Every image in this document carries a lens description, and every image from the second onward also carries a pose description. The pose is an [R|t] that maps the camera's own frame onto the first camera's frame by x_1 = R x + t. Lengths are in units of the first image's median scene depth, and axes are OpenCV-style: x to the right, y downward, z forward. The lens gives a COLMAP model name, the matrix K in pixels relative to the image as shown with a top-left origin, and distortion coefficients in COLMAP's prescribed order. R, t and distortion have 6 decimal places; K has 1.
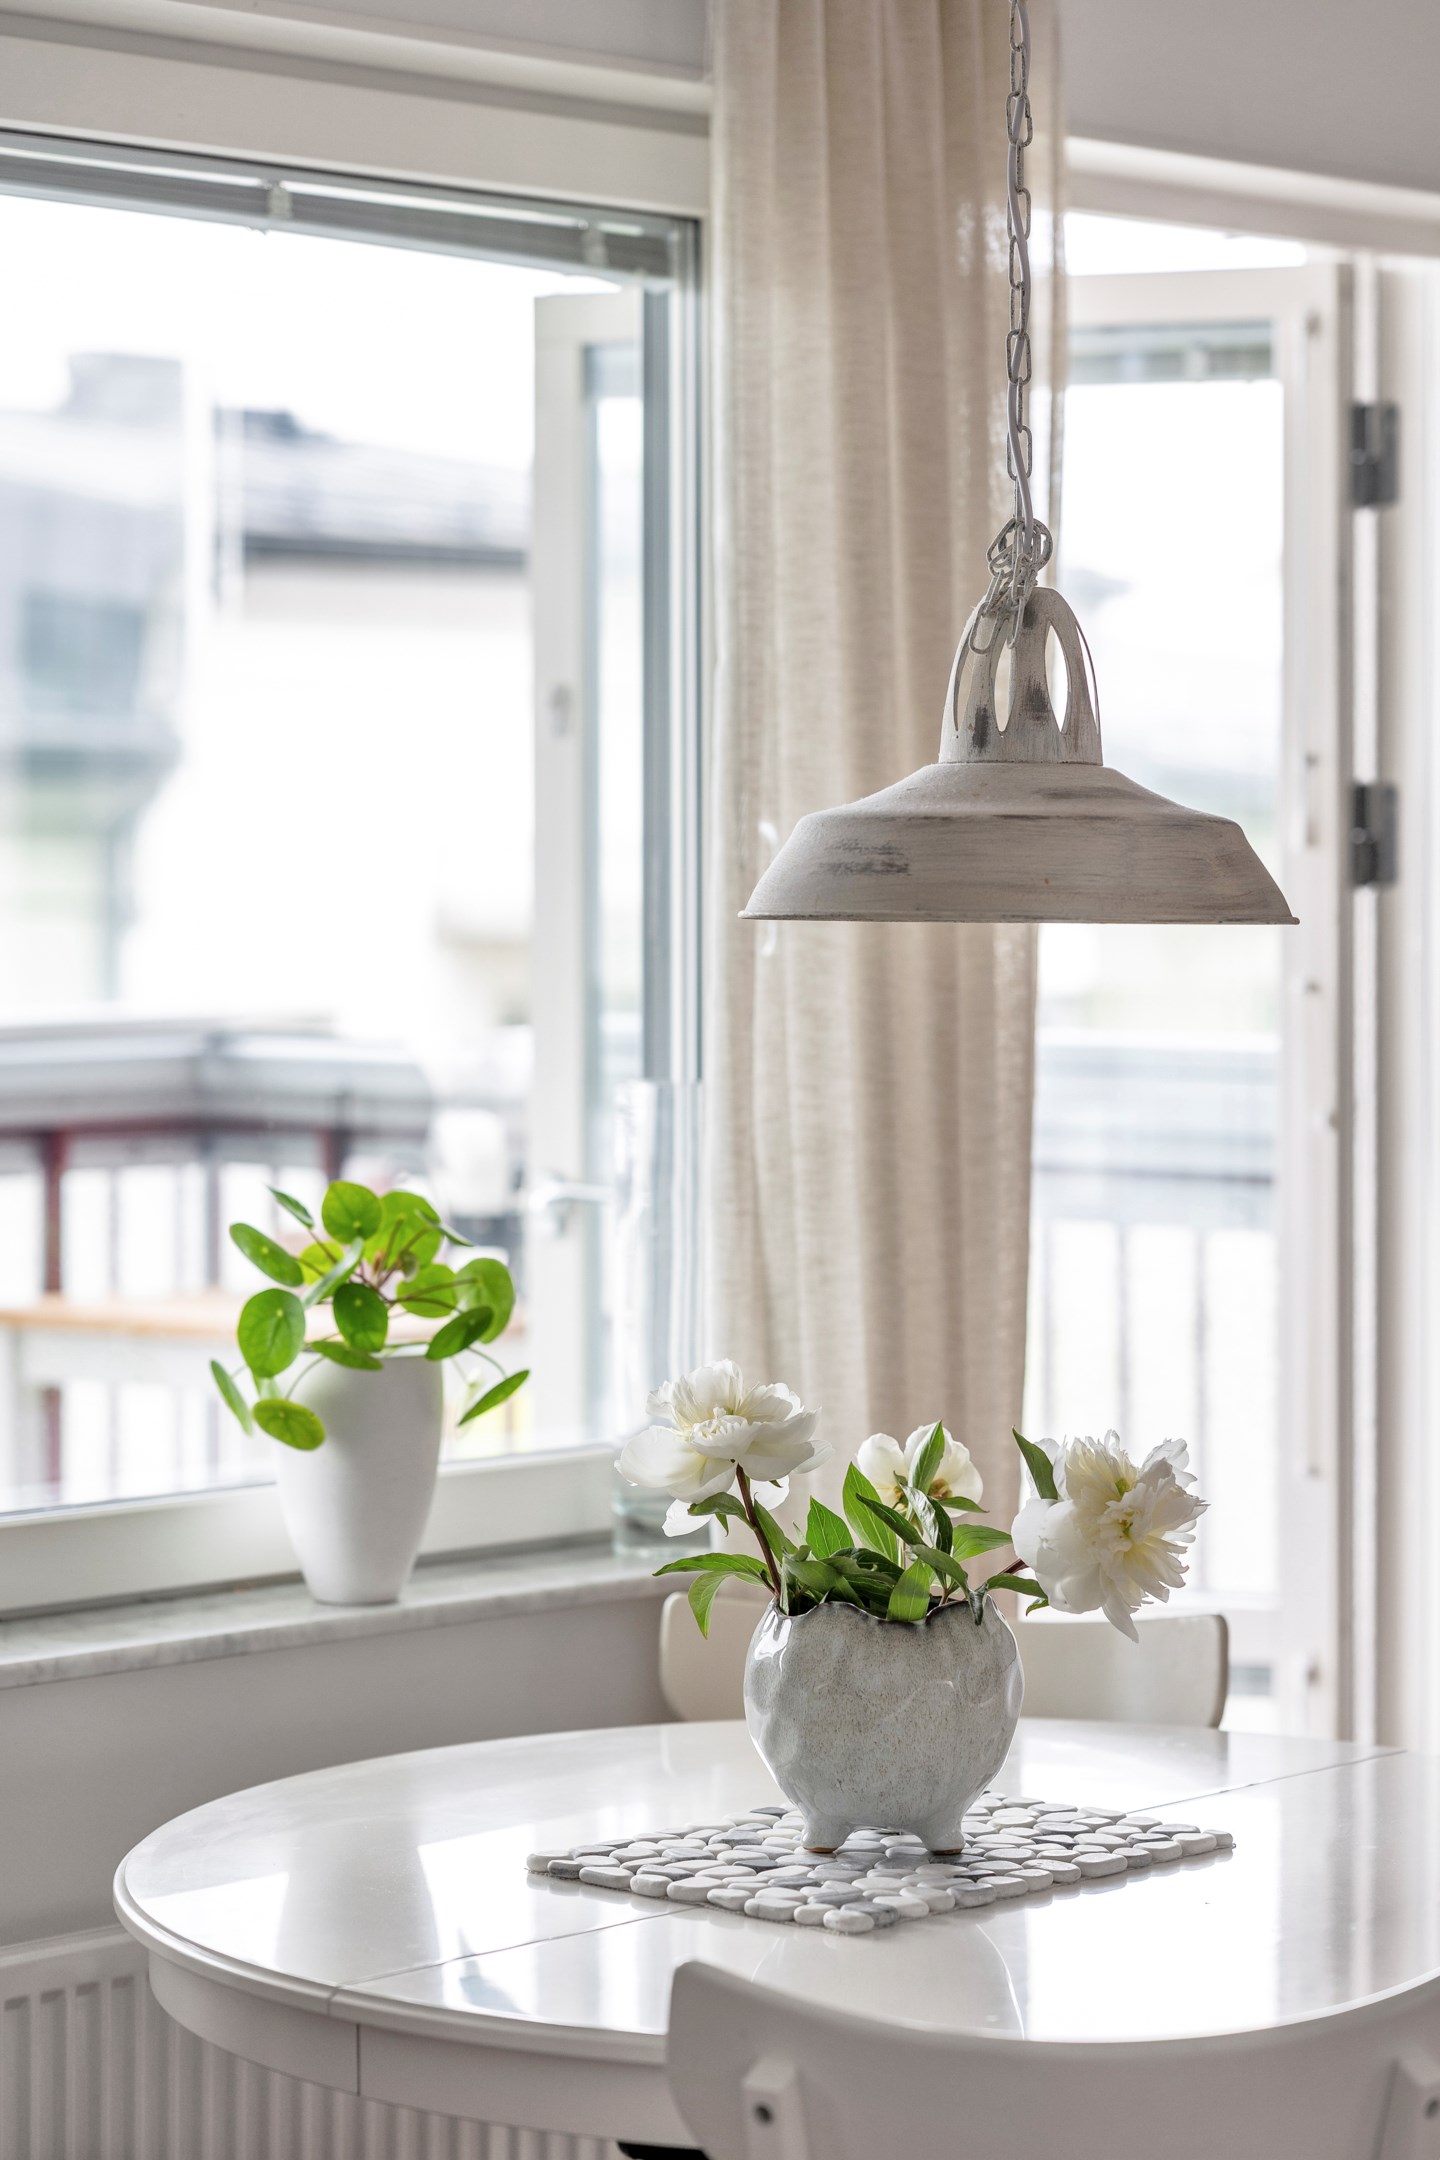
lens RADIAL K [[5301.1, 0, 706.7], [0, 5301.1, 1081.6], [0, 0, 1]] dist [0.002974, 0.000000]
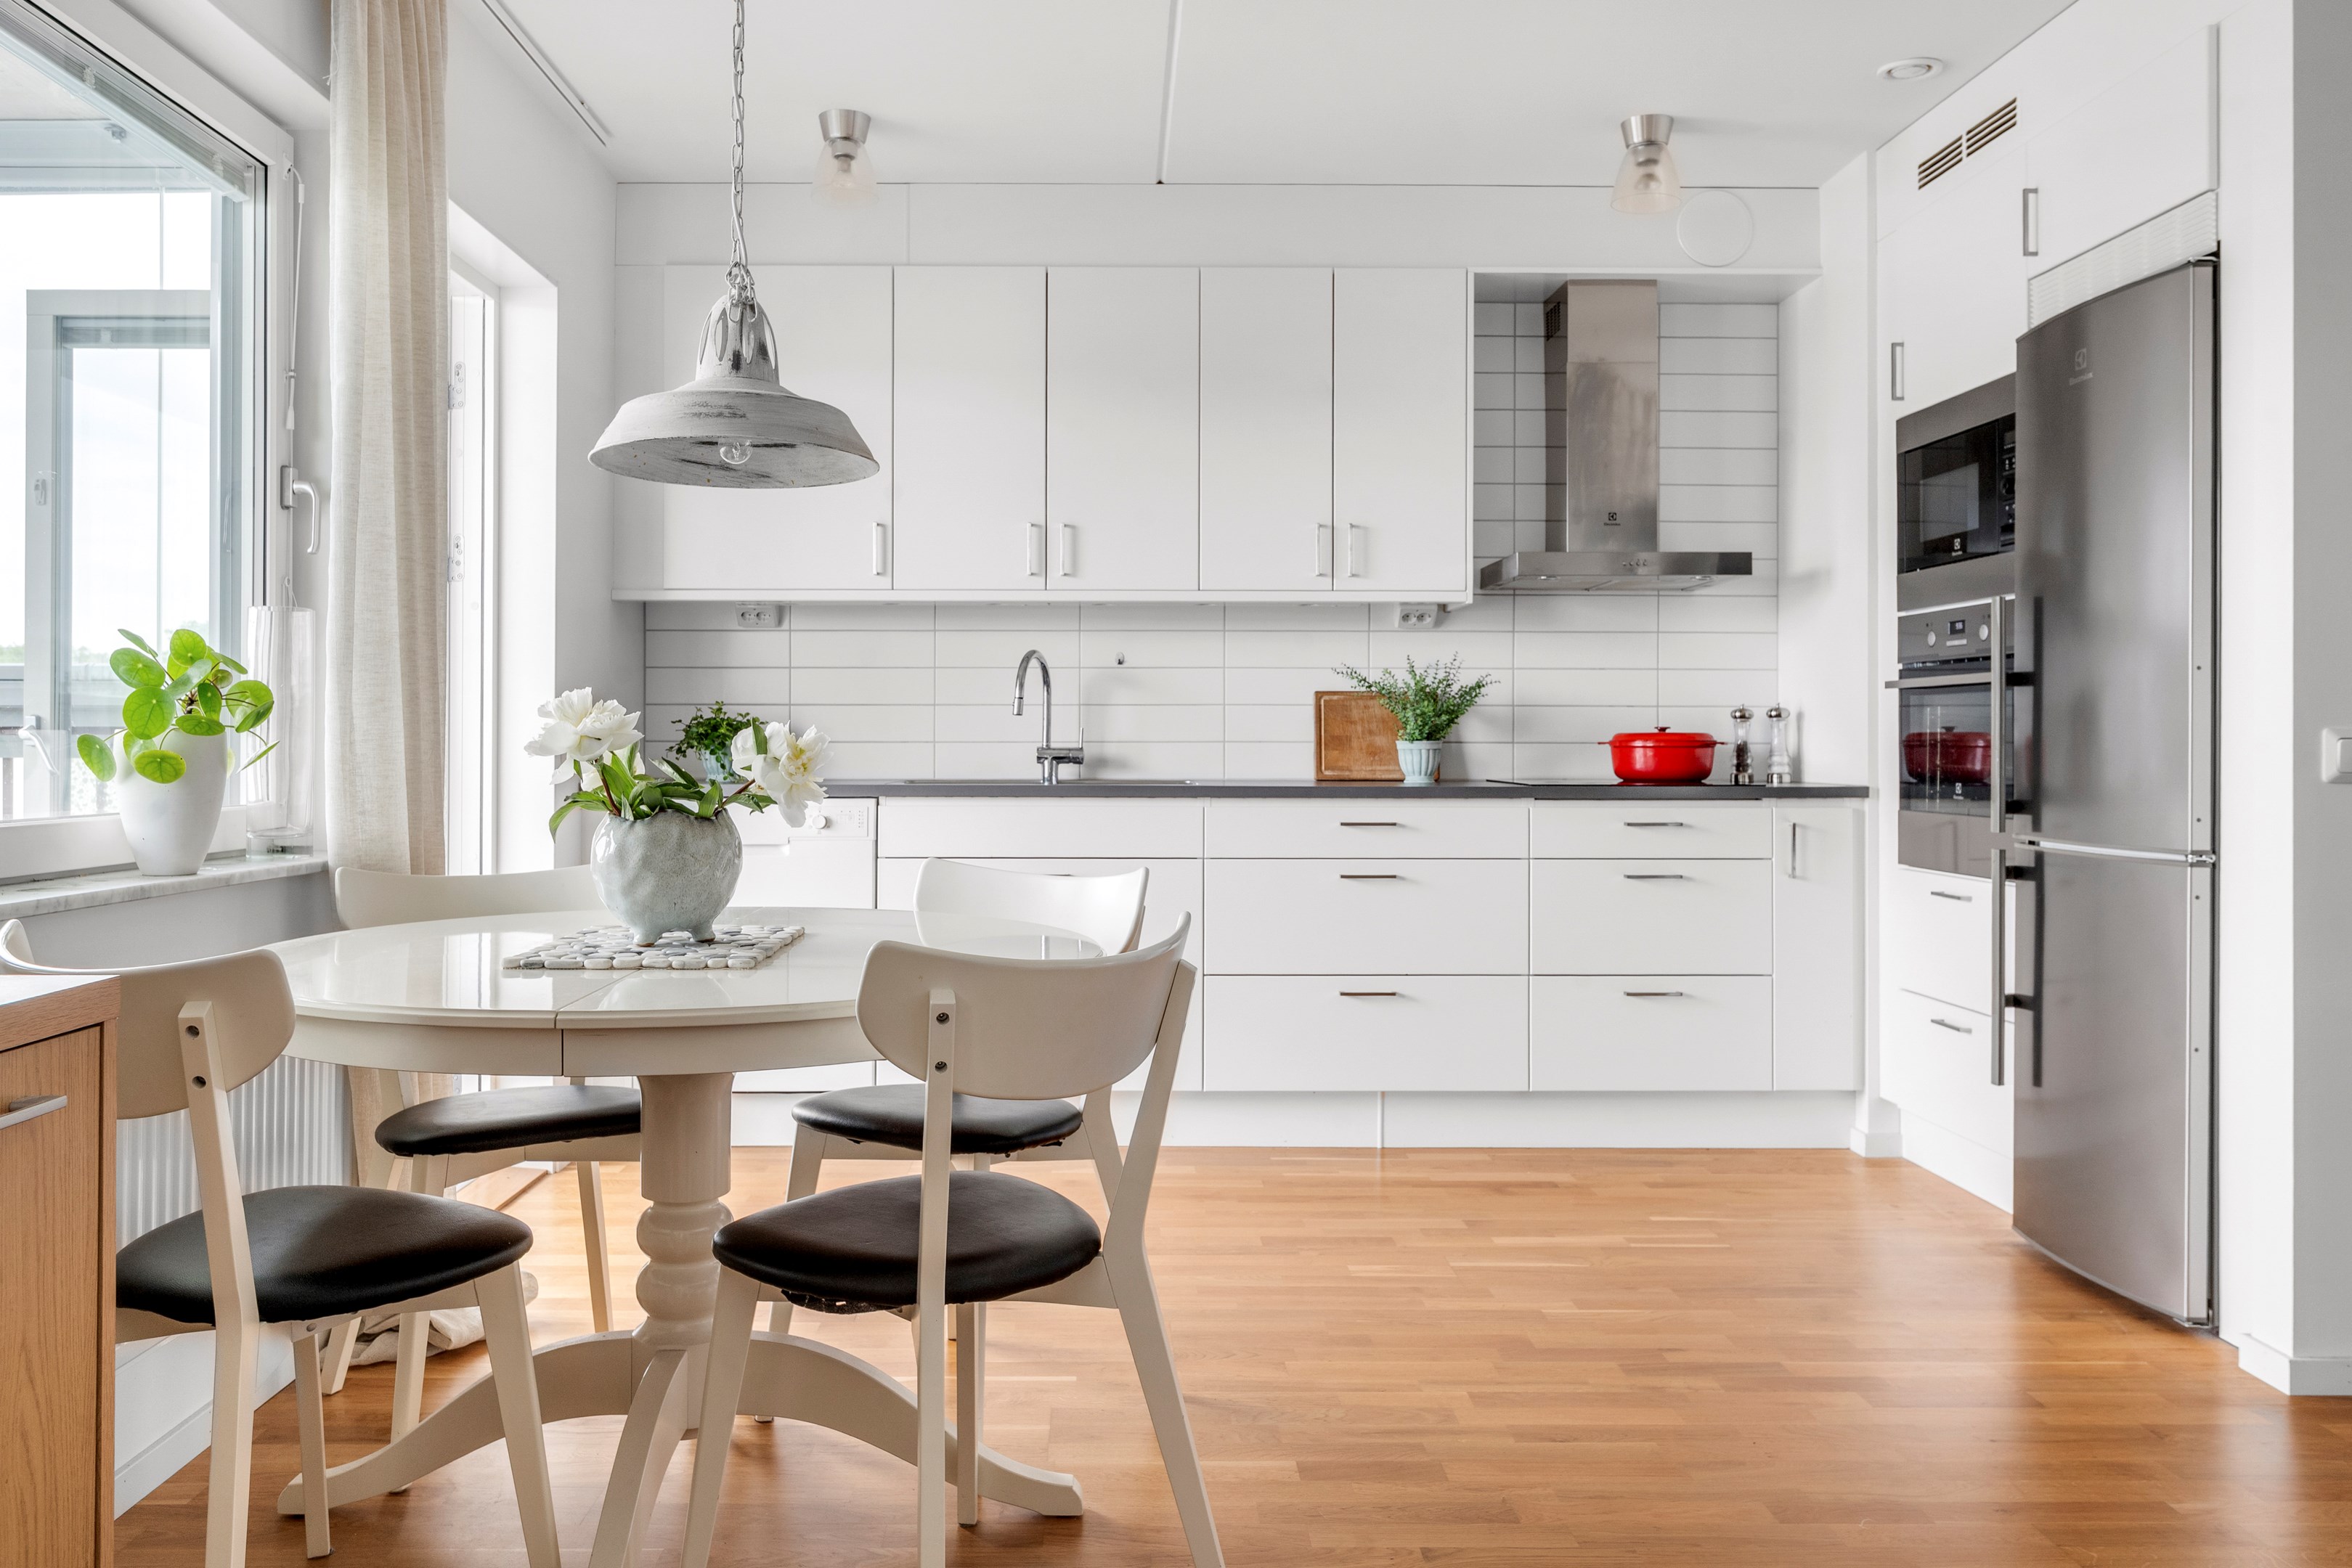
lens RADIAL K [[1778.9, 0, 1122.2], [0, 1778.9, 733.2], [0, 0, 1]] dist [0.015557, 0.002932]
pose [[0.711788, 0.006434, 0.702365, -0.297545], [0.030325, 0.998744, -0.039880, 0.098108], [-0.701740, 0.049686, 0.710699, 0.420111]]
